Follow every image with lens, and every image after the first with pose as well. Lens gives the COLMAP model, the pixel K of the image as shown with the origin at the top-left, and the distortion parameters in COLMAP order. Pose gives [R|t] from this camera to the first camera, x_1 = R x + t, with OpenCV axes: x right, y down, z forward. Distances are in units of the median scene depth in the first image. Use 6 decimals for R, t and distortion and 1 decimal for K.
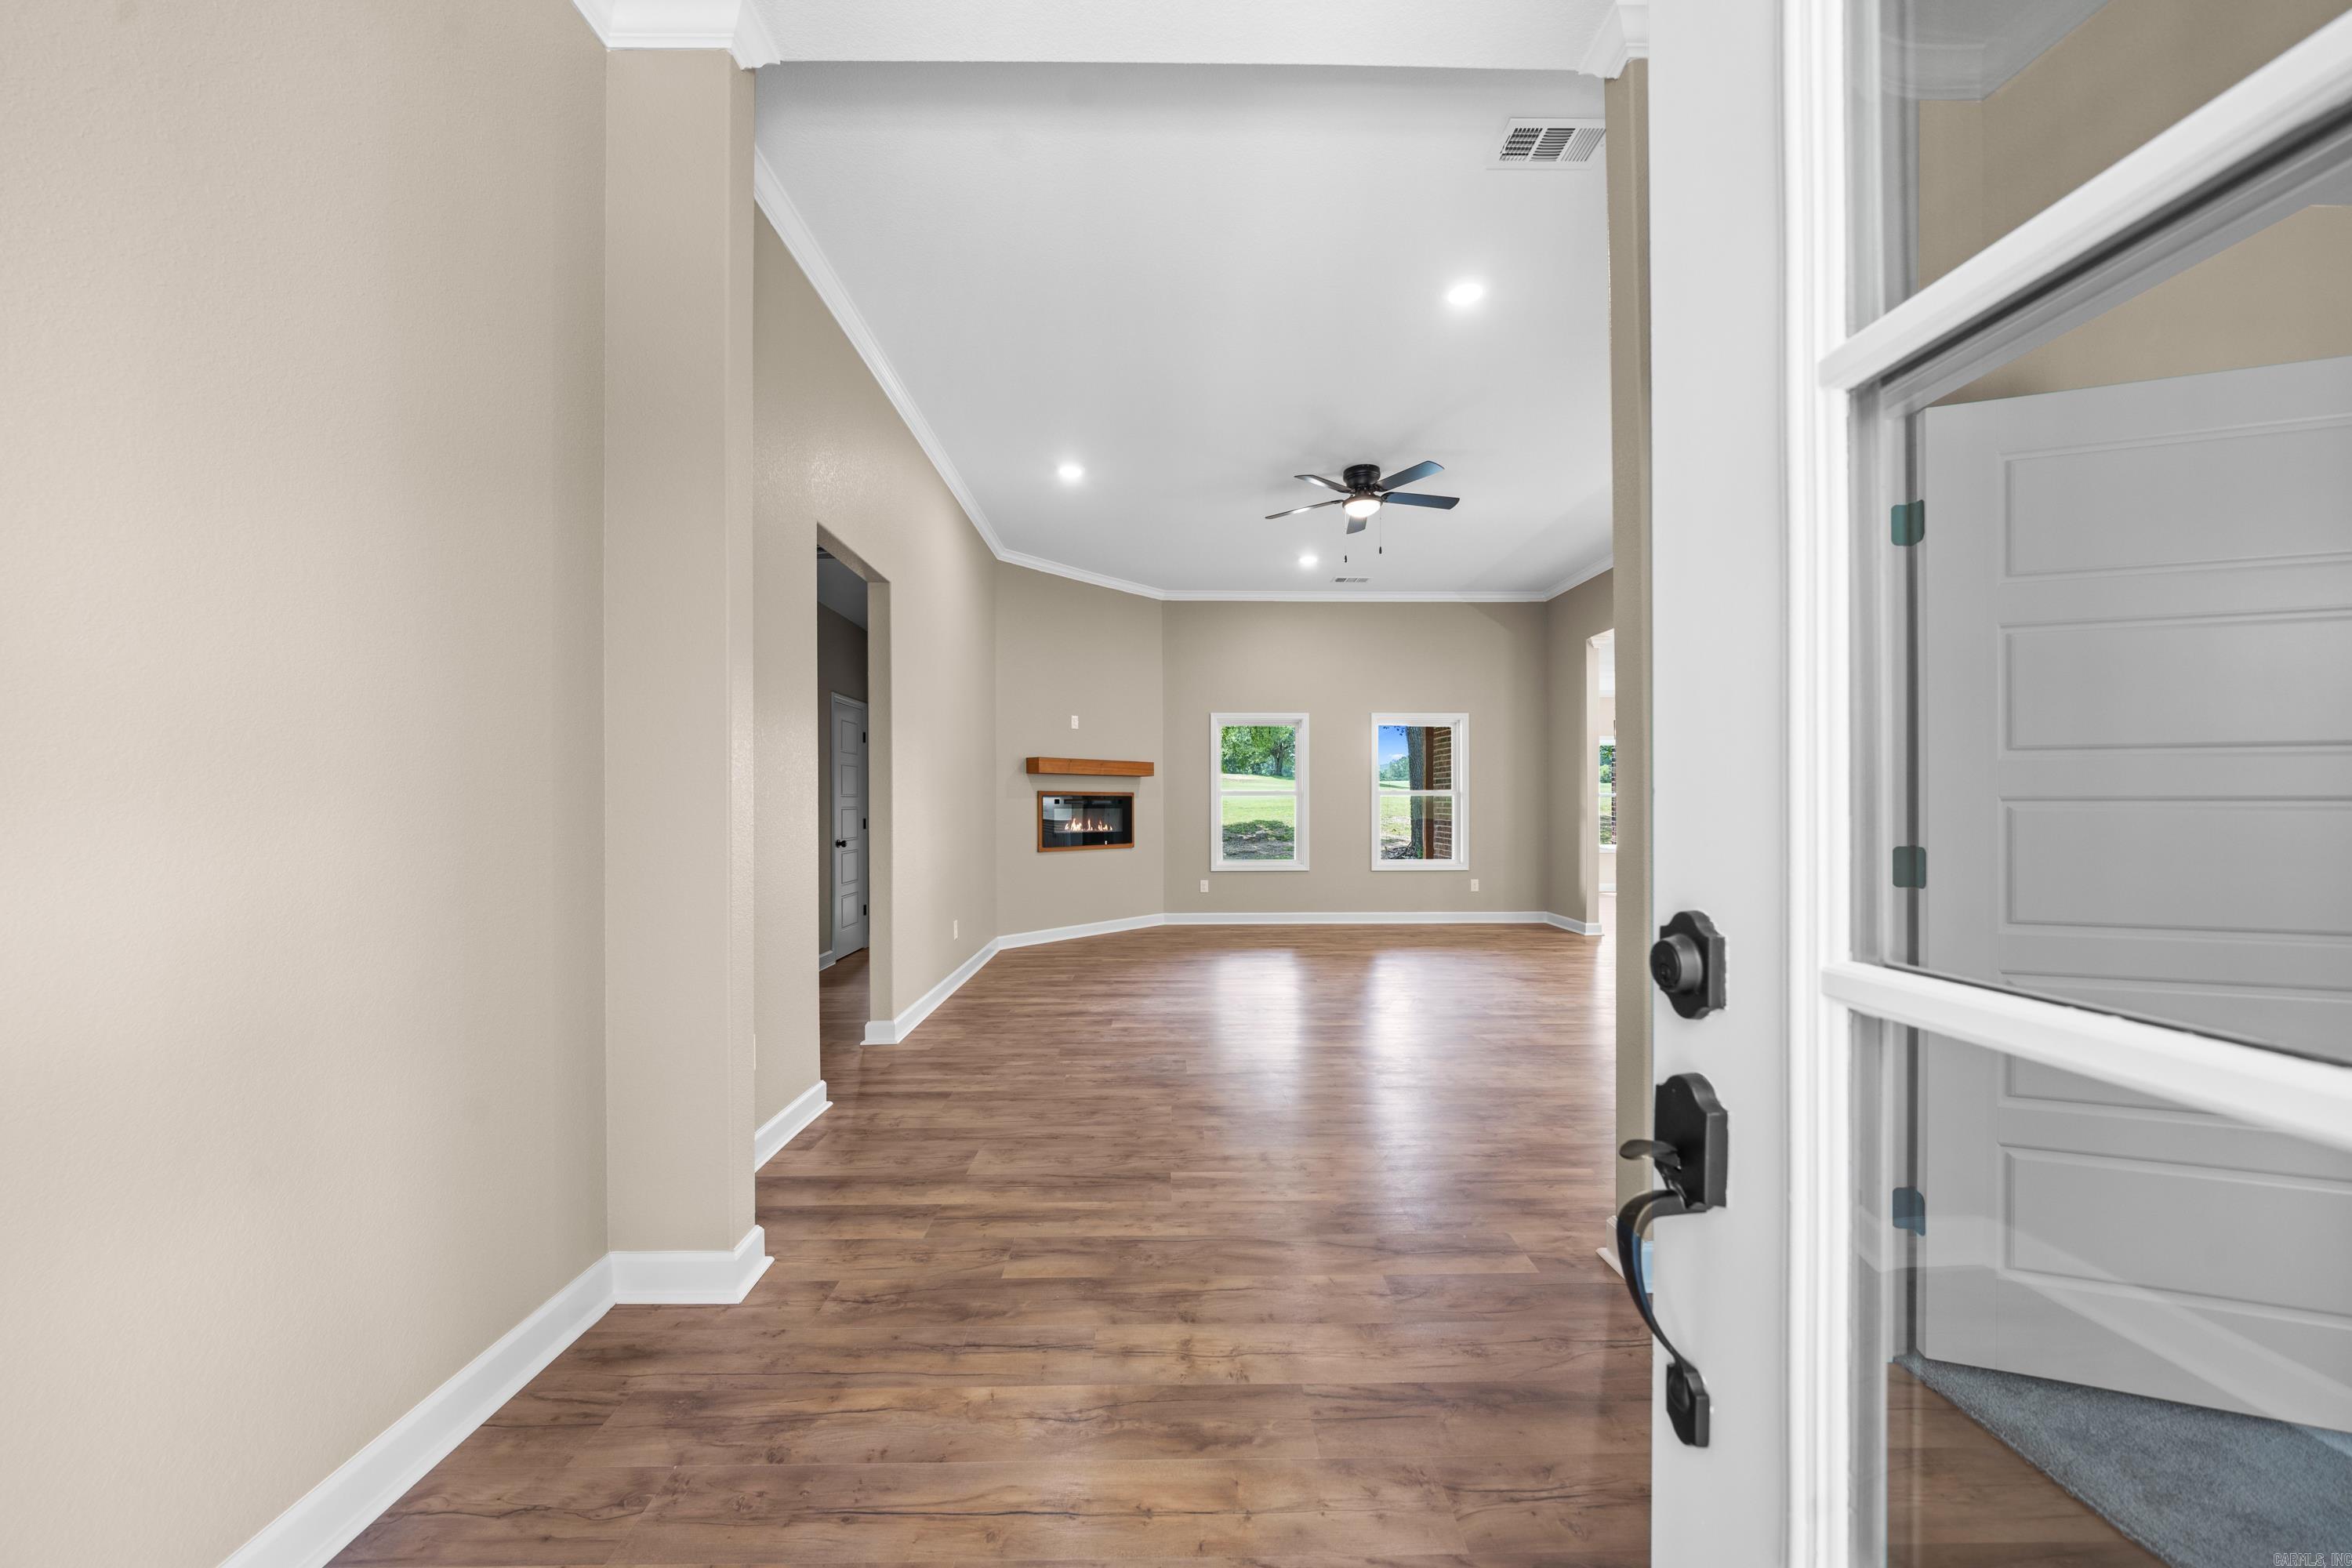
lens RADIAL K [[803.5, 0, 1164.8], [0, 803.5, 800.7], [0, 0, 1]] dist [-0.004481, -0.000126]
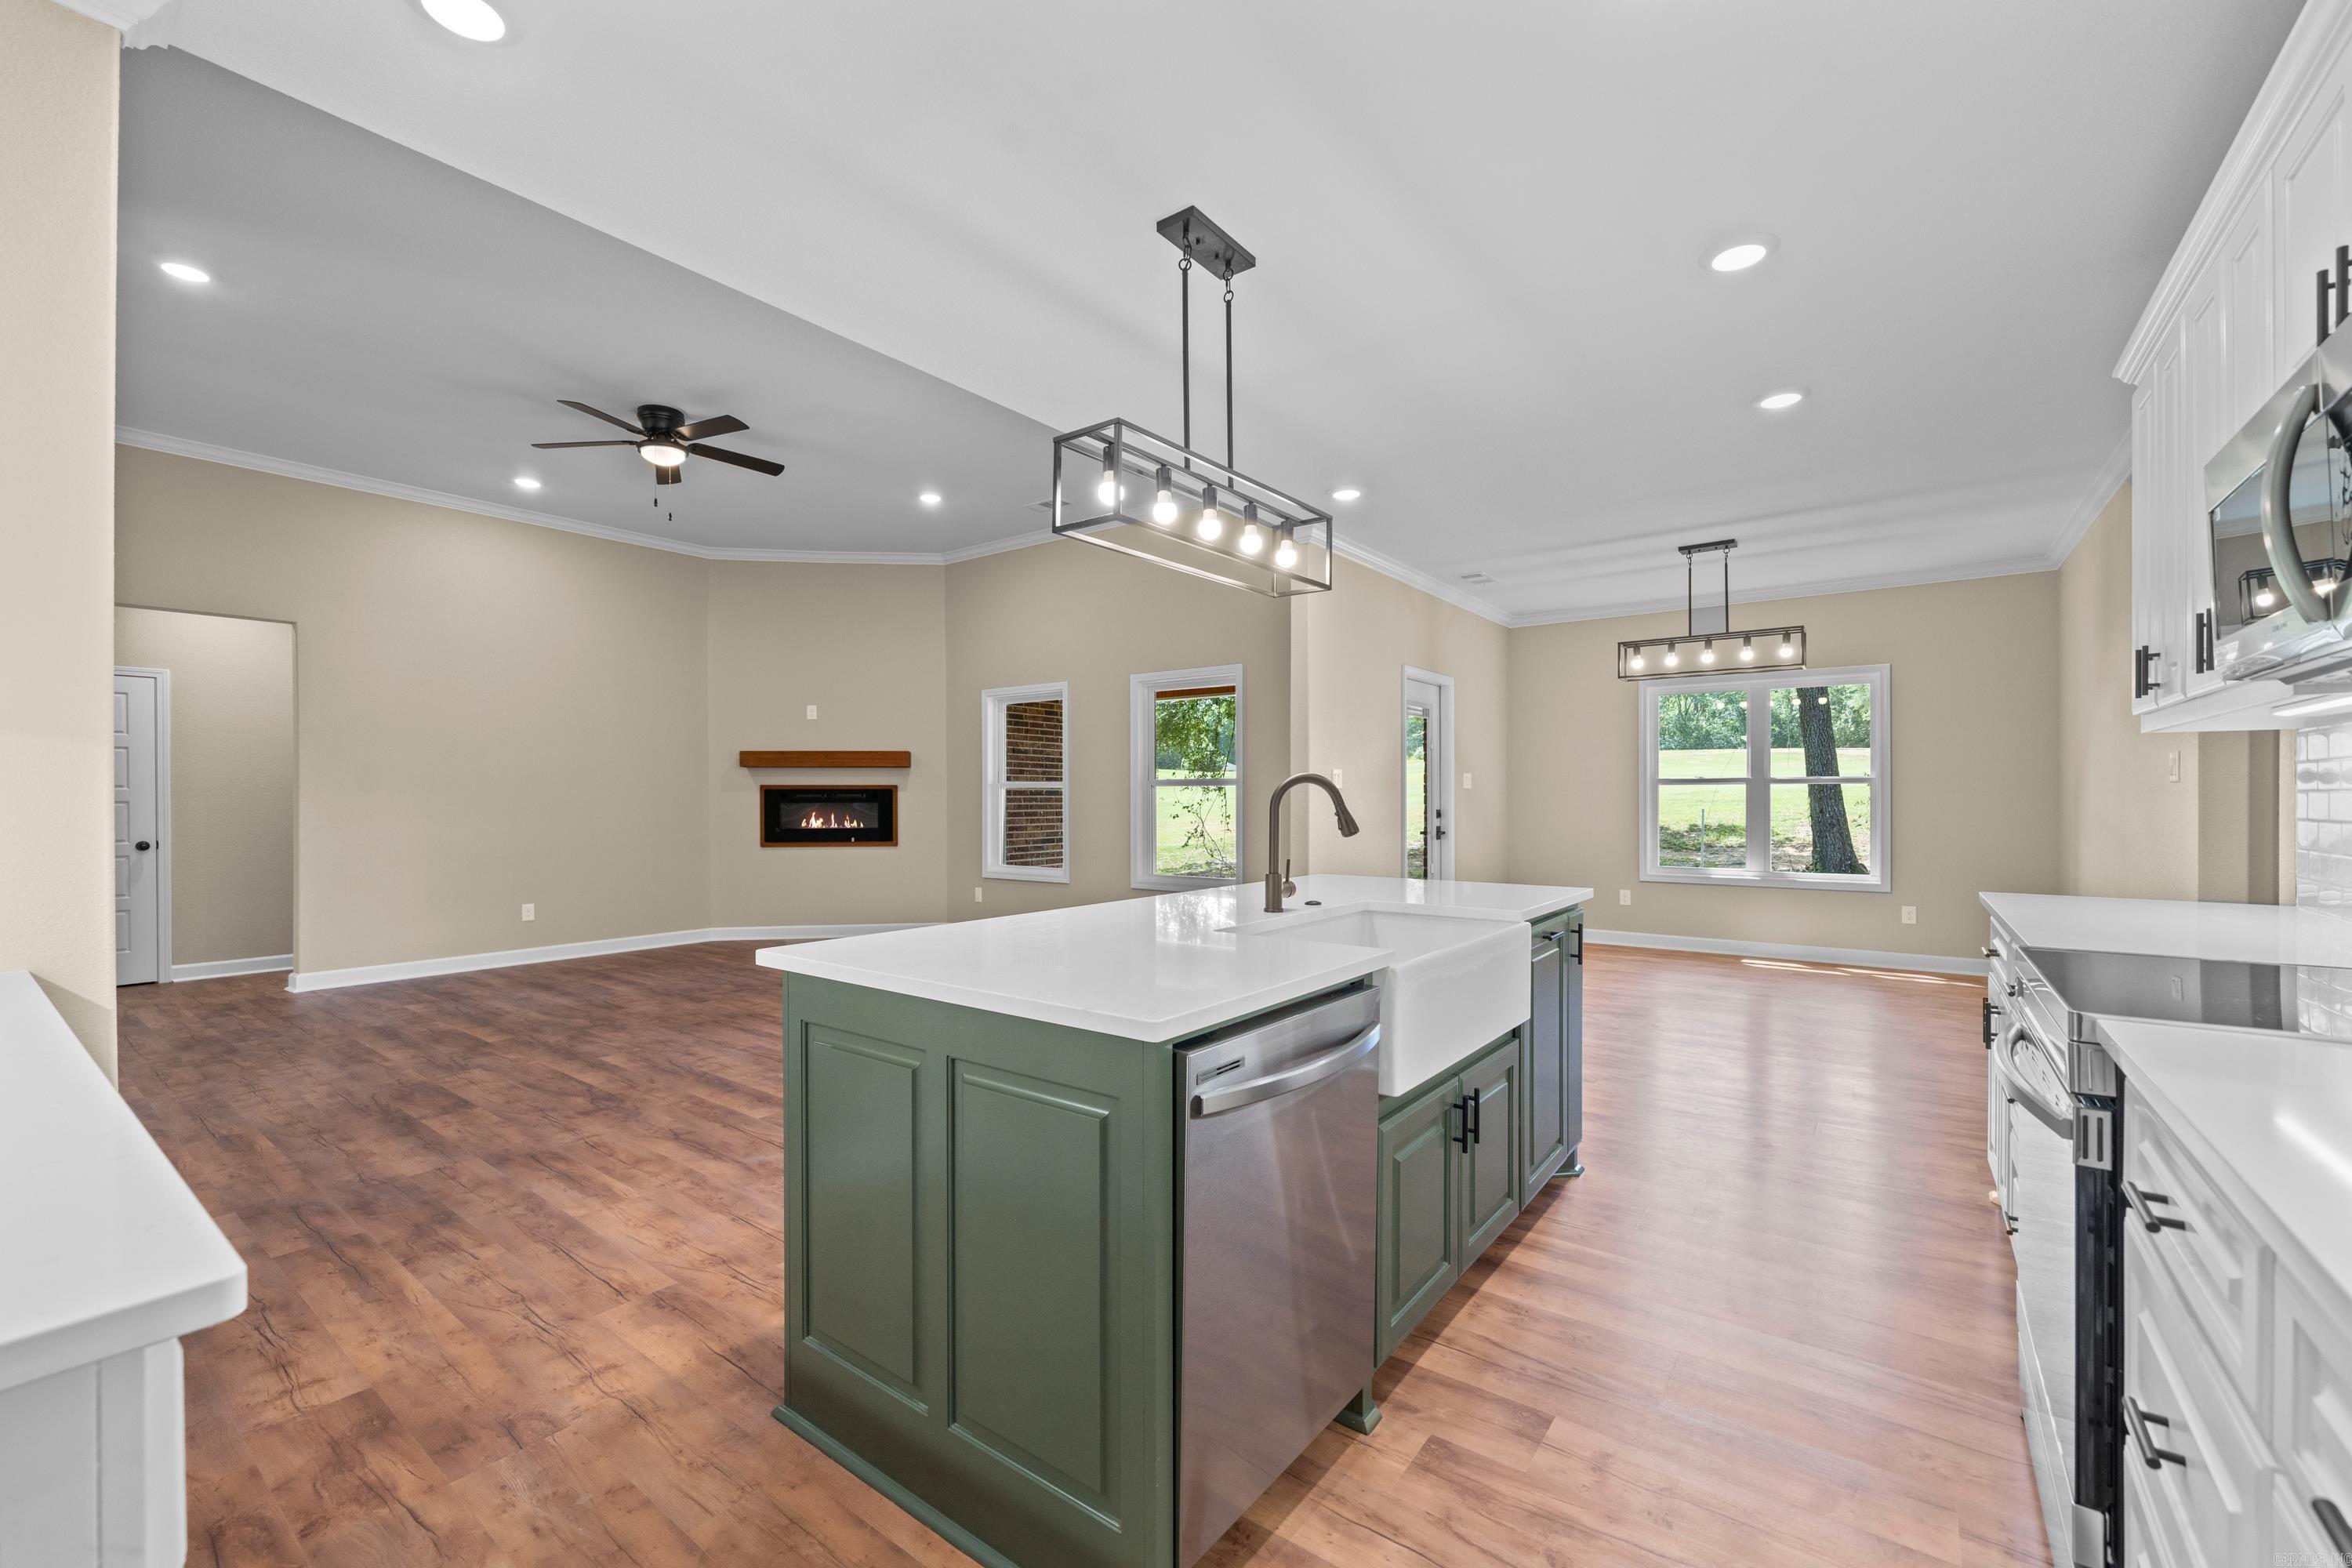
lens RADIAL K [[936.2, 0, 1177.0], [0, 936.2, 790.8], [0, 0, 1]] dist [0.005801, -0.000691]
pose [[0.814646, -0.004952, -0.579938, 0.858786], [0.002911, 0.999986, -0.004449, 0.001438], [0.579951, 0.001936, 0.814649, 0.335799]]
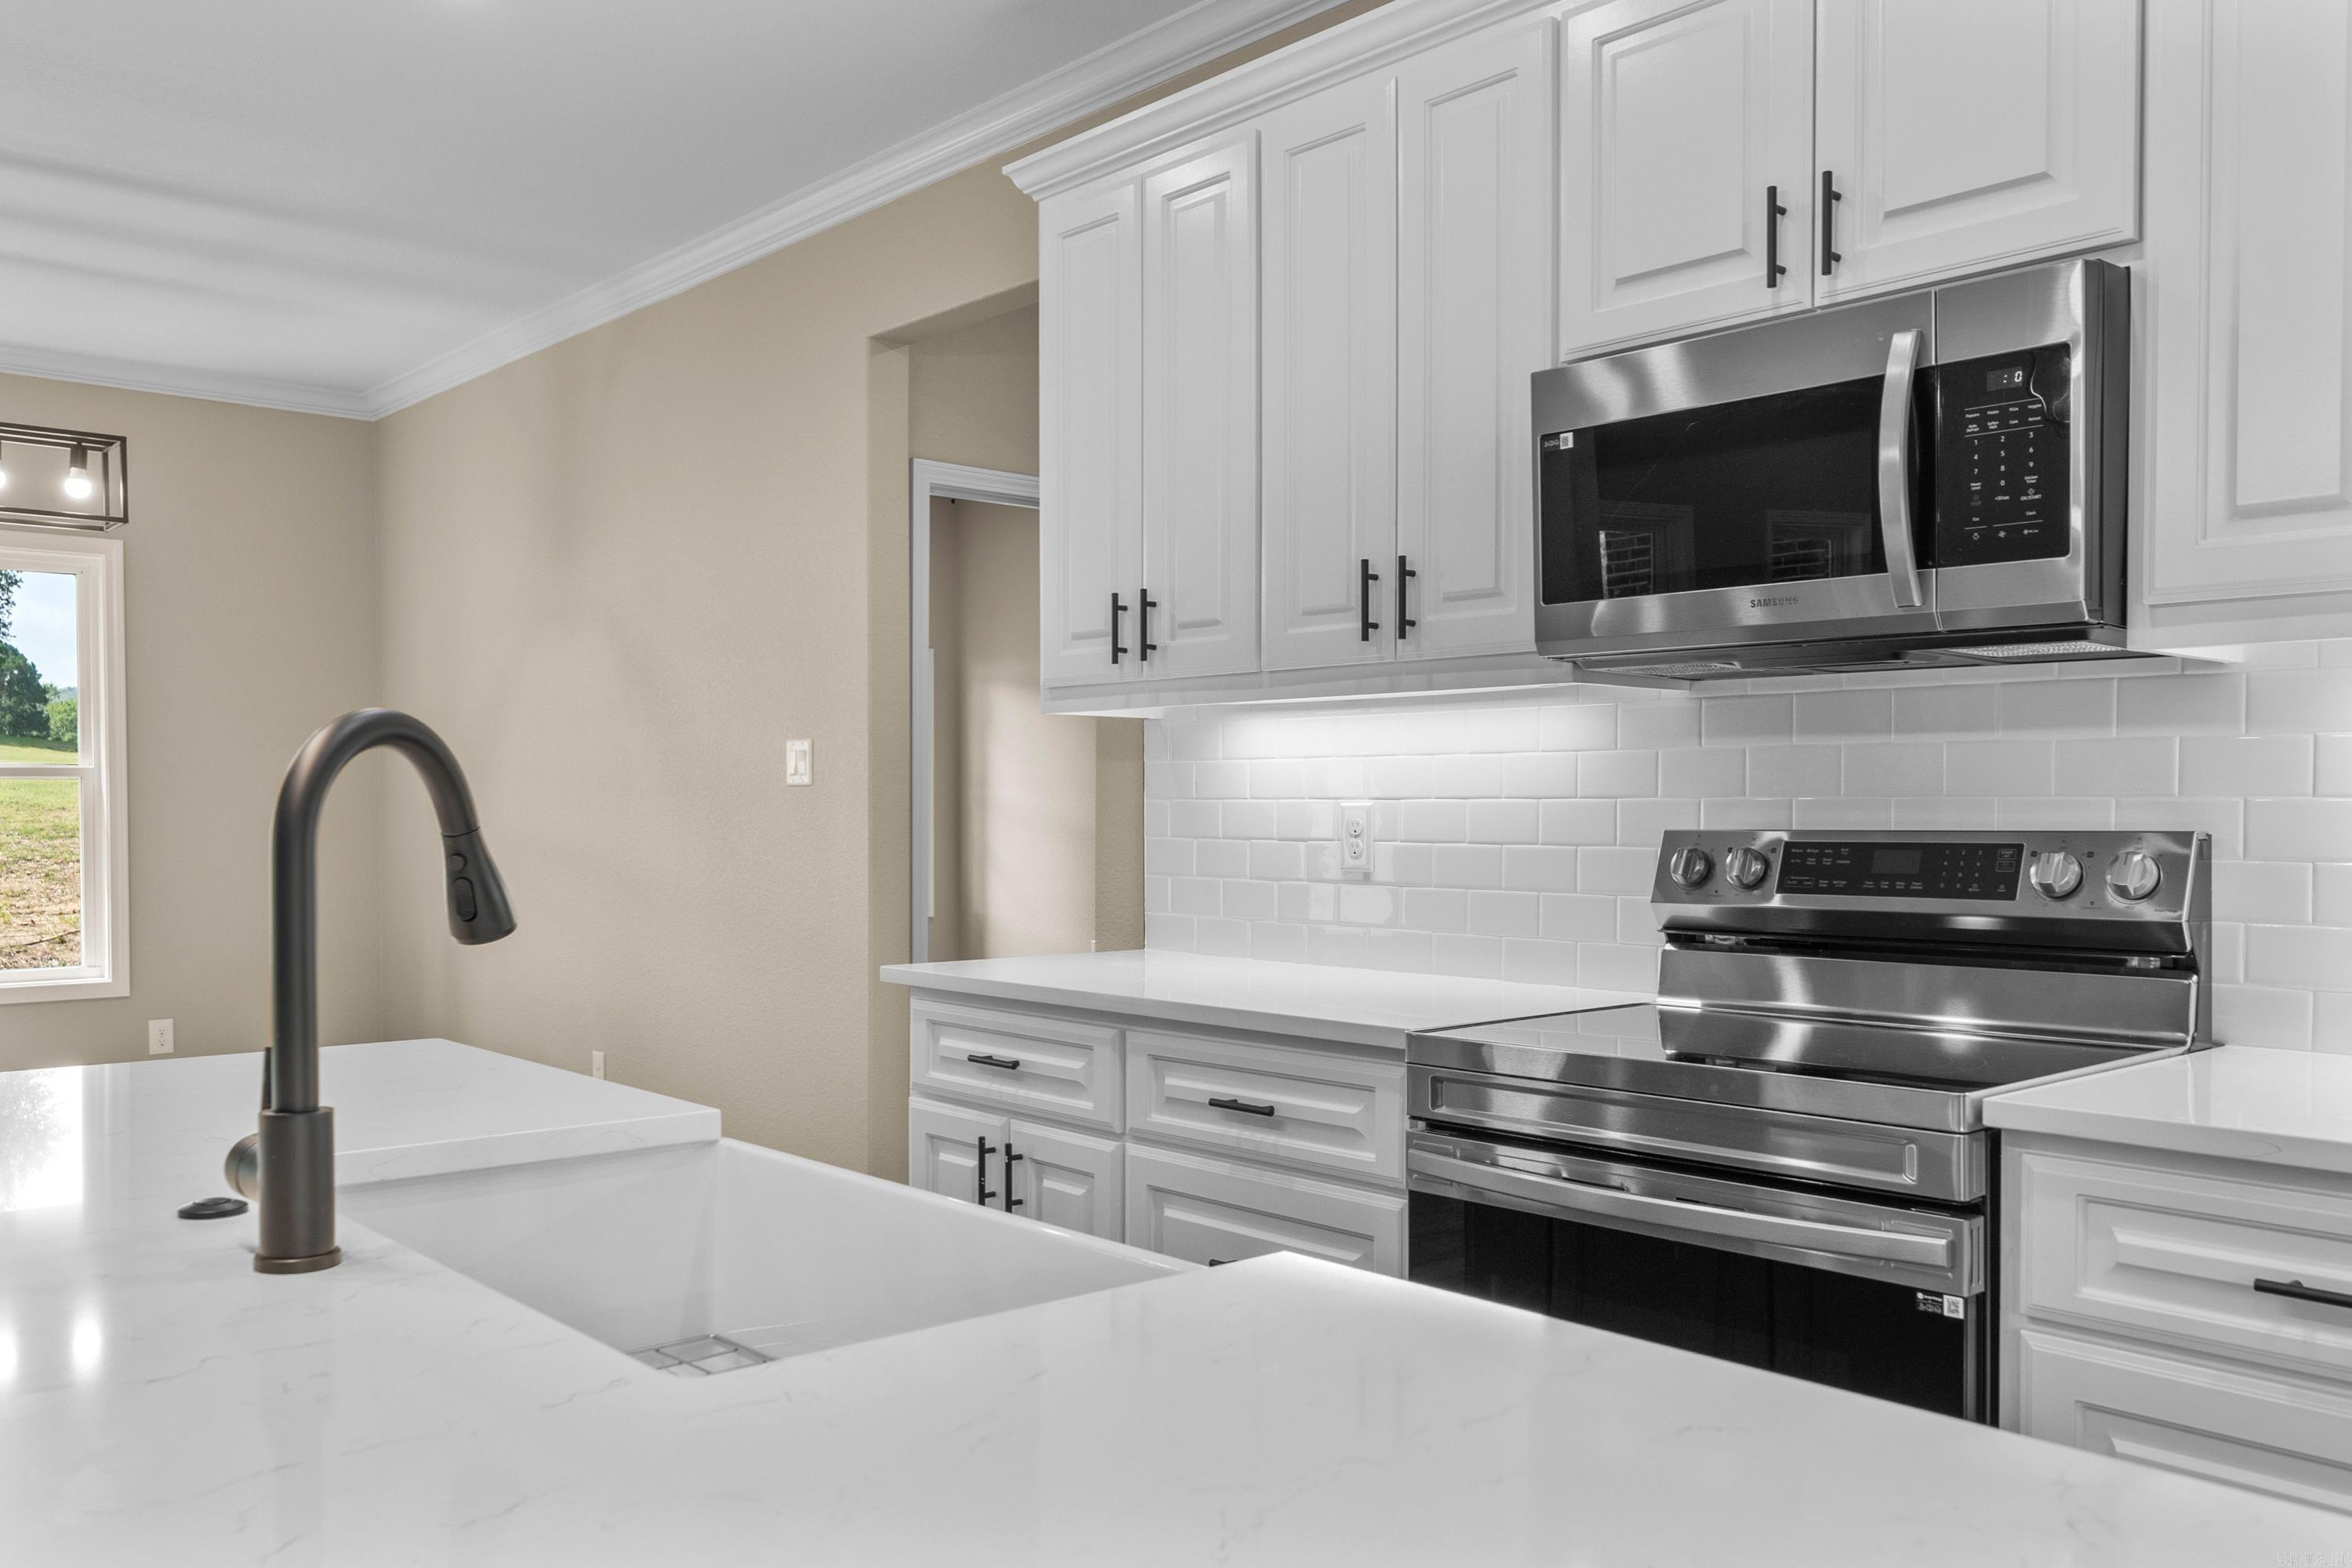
lens RADIAL K [[1888.0, 0, 1181.4], [0, 1888.0, 847.2], [0, 0, 1]] dist [-0.007787, -0.001535]
pose [[0.731558, -0.011932, 0.681675, 0.653505], [-0.005048, 0.999725, 0.022916, 0.001792], [-0.681761, -0.020205, 0.731296, 0.447788]]
